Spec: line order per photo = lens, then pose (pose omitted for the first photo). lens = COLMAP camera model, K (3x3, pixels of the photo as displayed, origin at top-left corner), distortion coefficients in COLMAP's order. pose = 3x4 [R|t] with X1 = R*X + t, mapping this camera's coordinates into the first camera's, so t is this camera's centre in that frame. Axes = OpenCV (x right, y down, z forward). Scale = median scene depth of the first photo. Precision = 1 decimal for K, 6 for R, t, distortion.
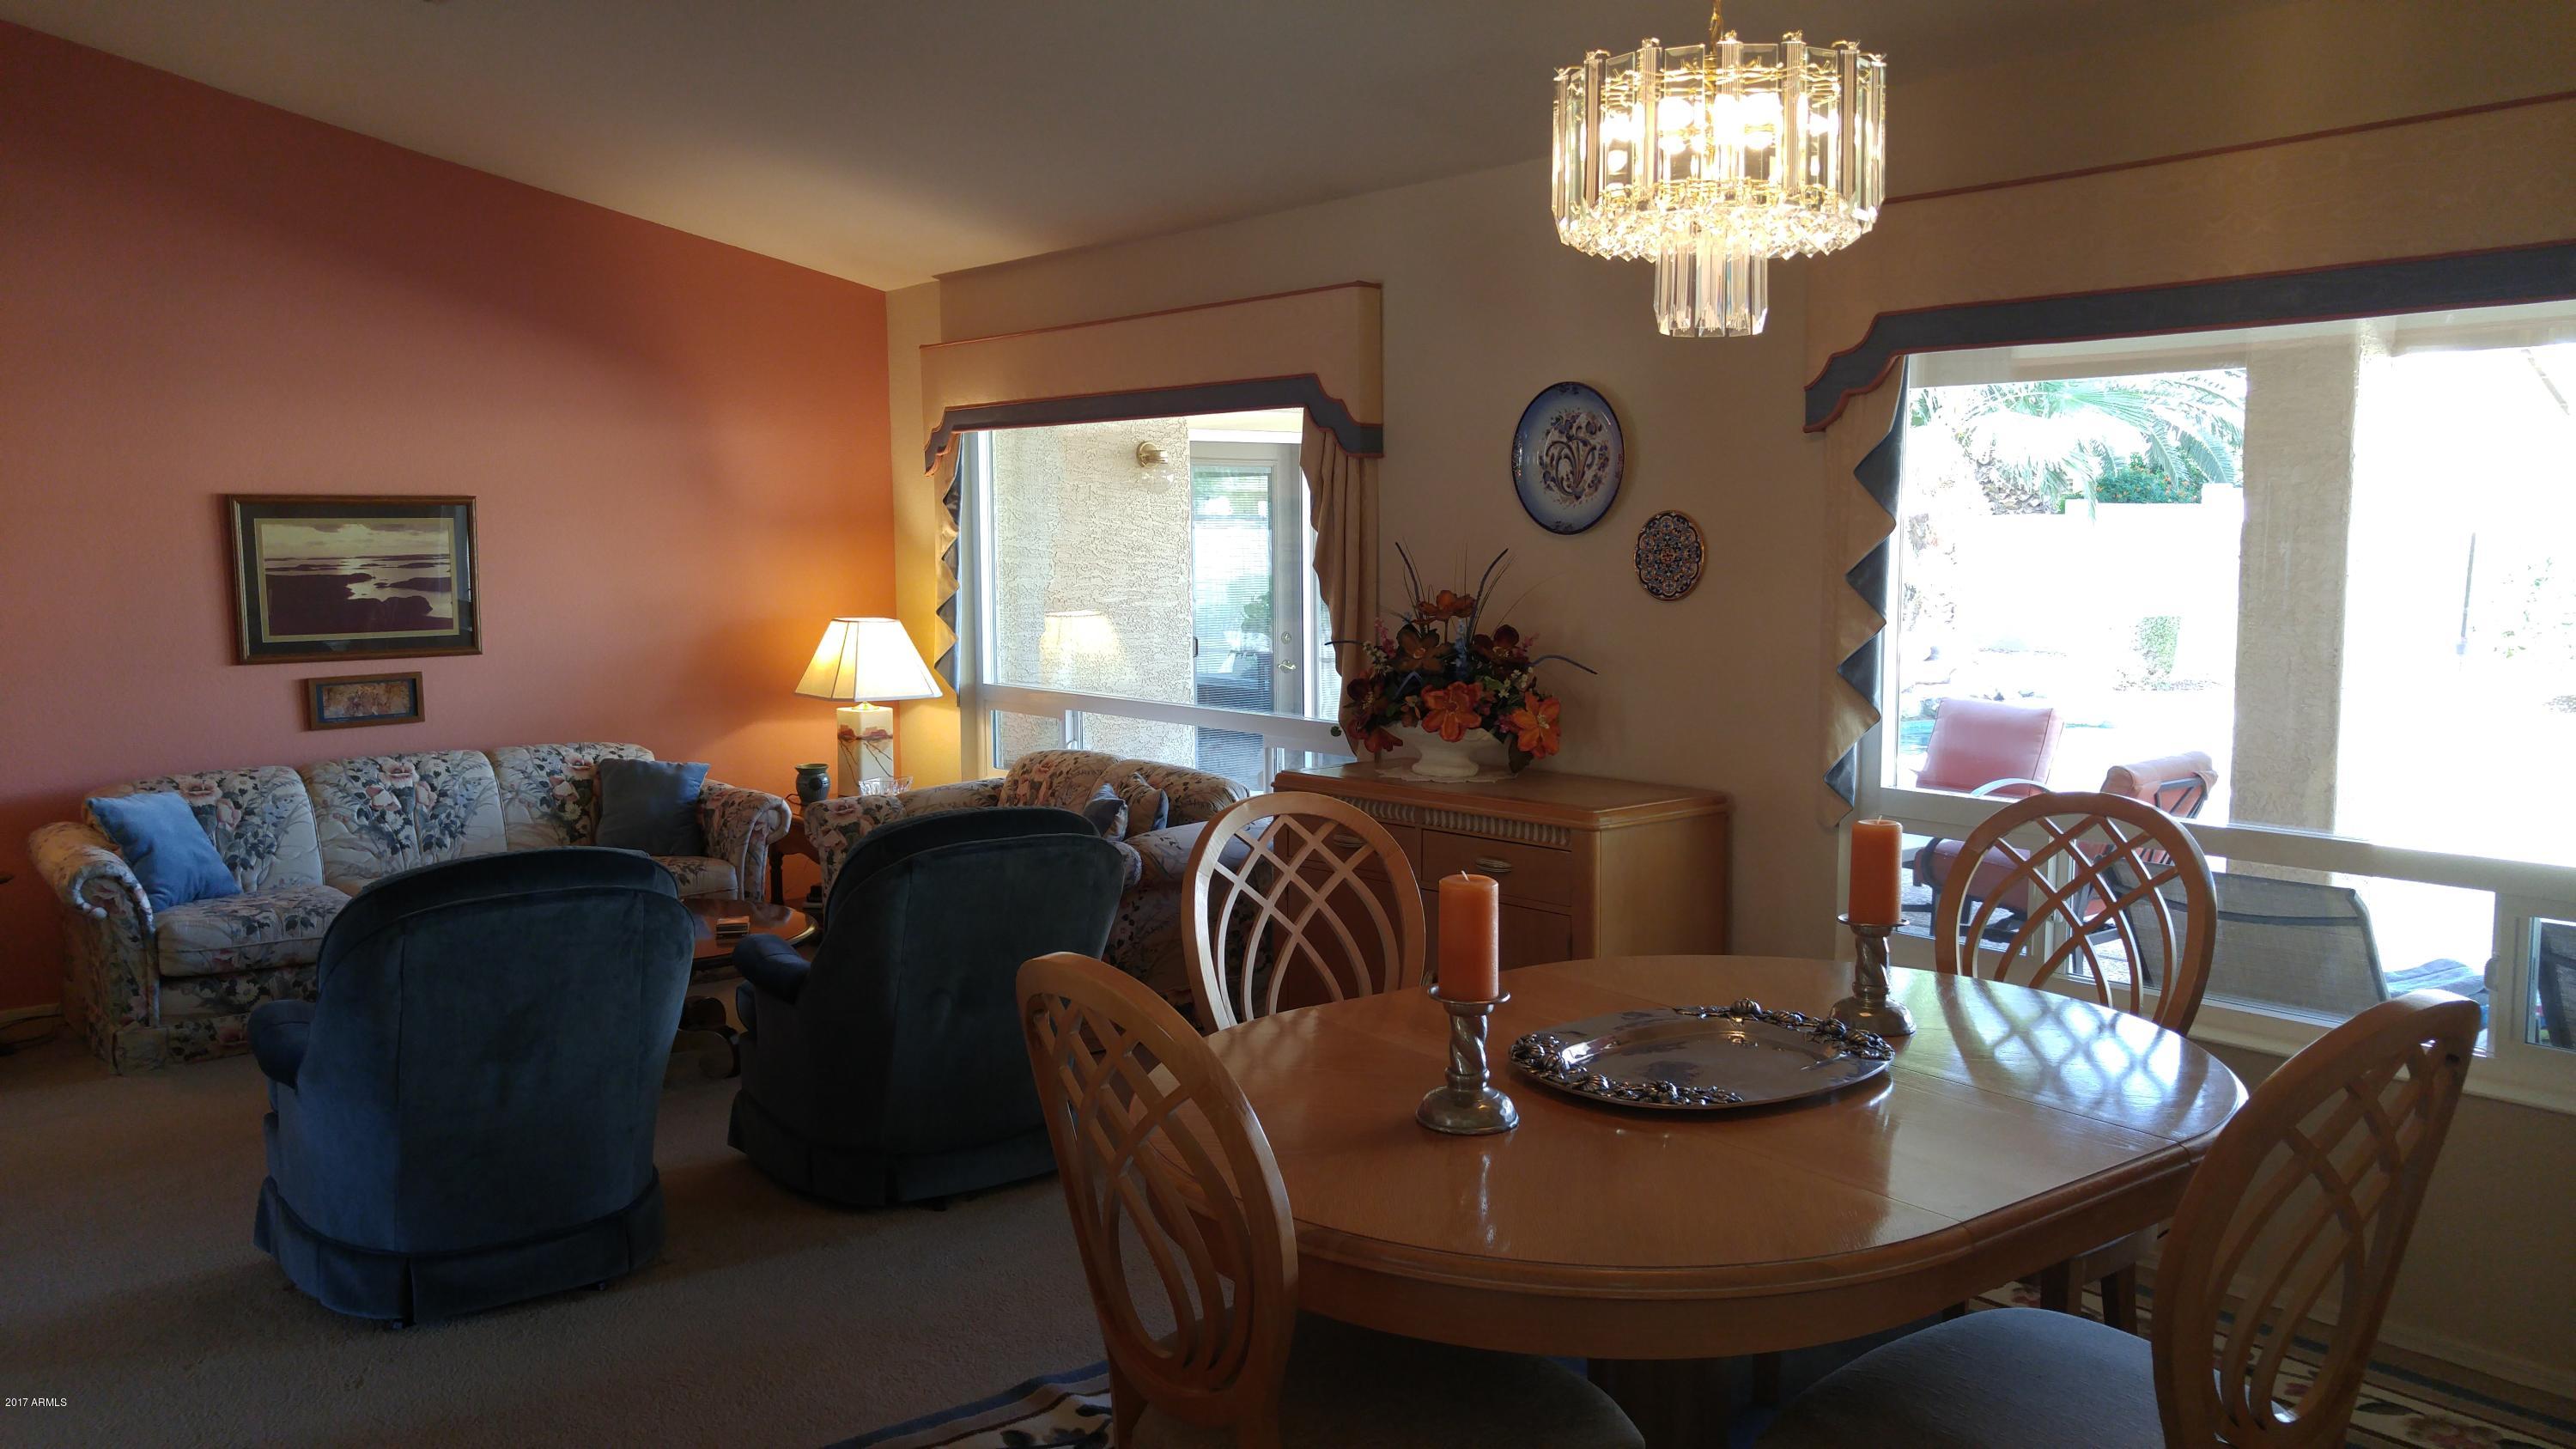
lens RADIAL K [[1985.8, 0, 1286.4], [0, 1985.8, 759.8], [0, 0, 1]] dist [-0.143764, 0.227527]
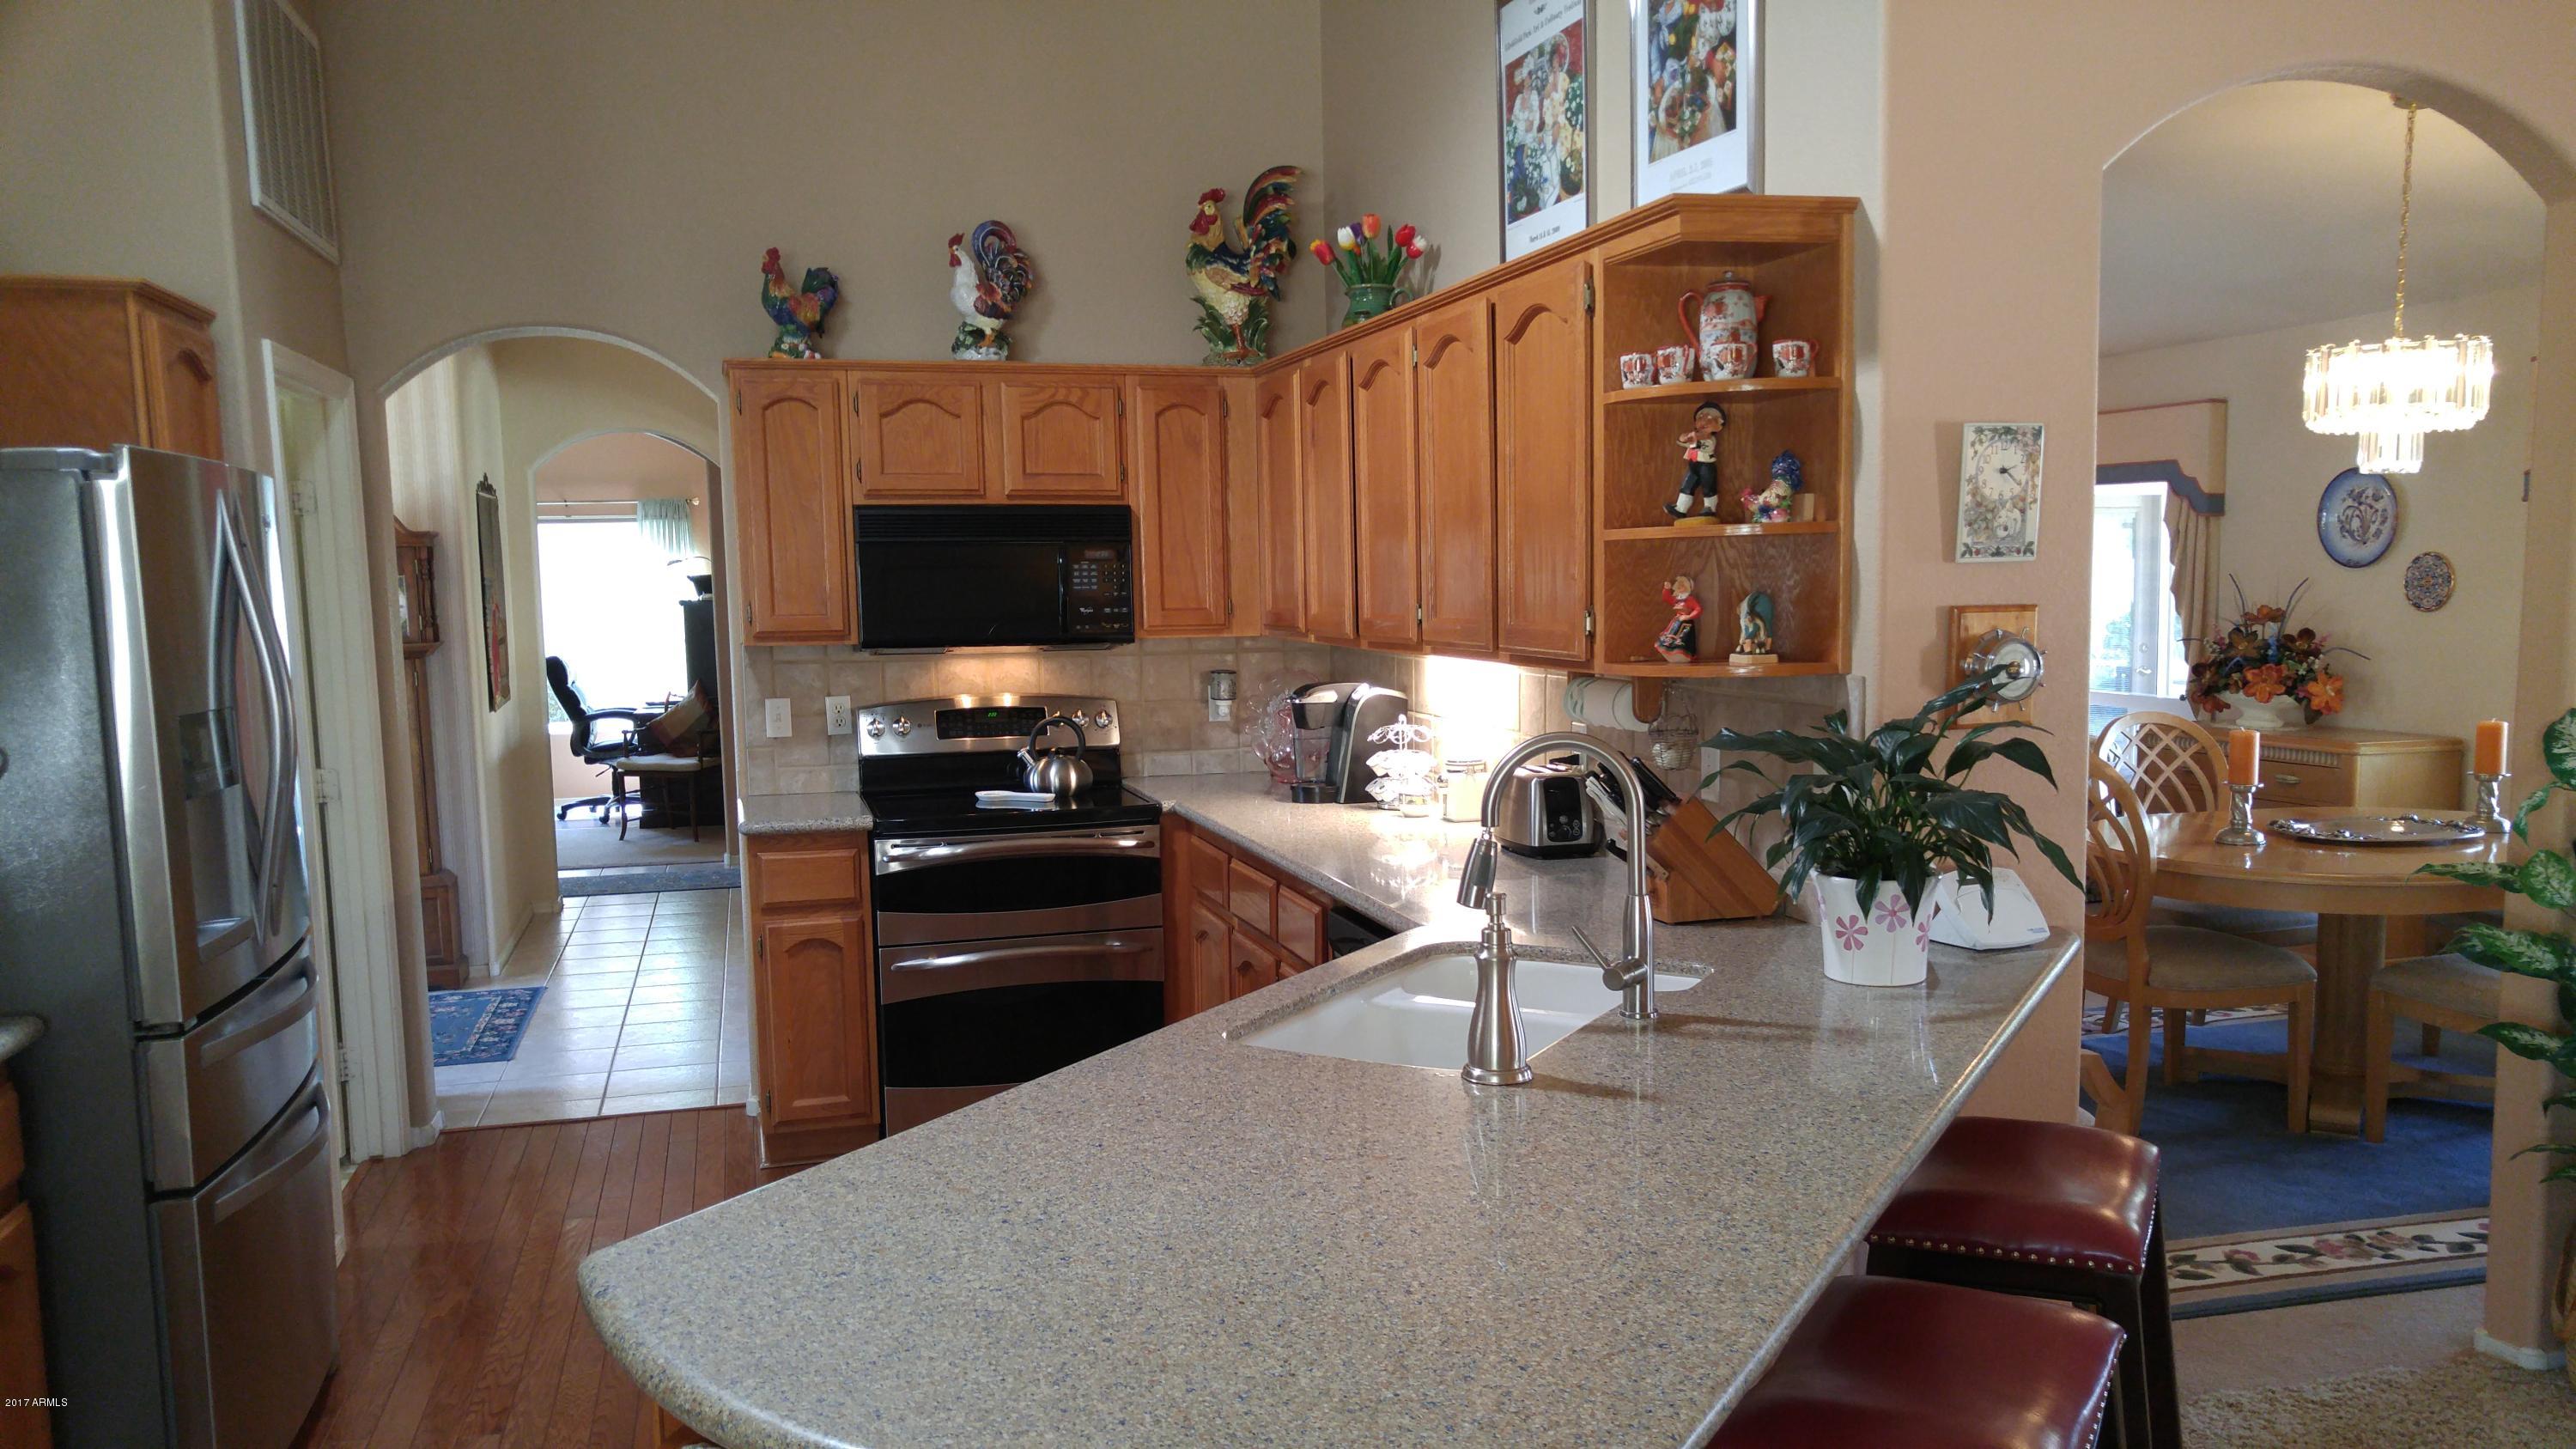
lens RADIAL K [[1985.8, 0, 1286.4], [0, 1985.8, 759.8], [0, 0, 1]] dist [-0.143764, 0.227527]
pose [[0.917153, 0.035107, -0.396986, -0.012553], [-0.039605, 0.999210, -0.003136, 0.069255], [0.396563, 0.018599, 0.917819, -0.681662]]
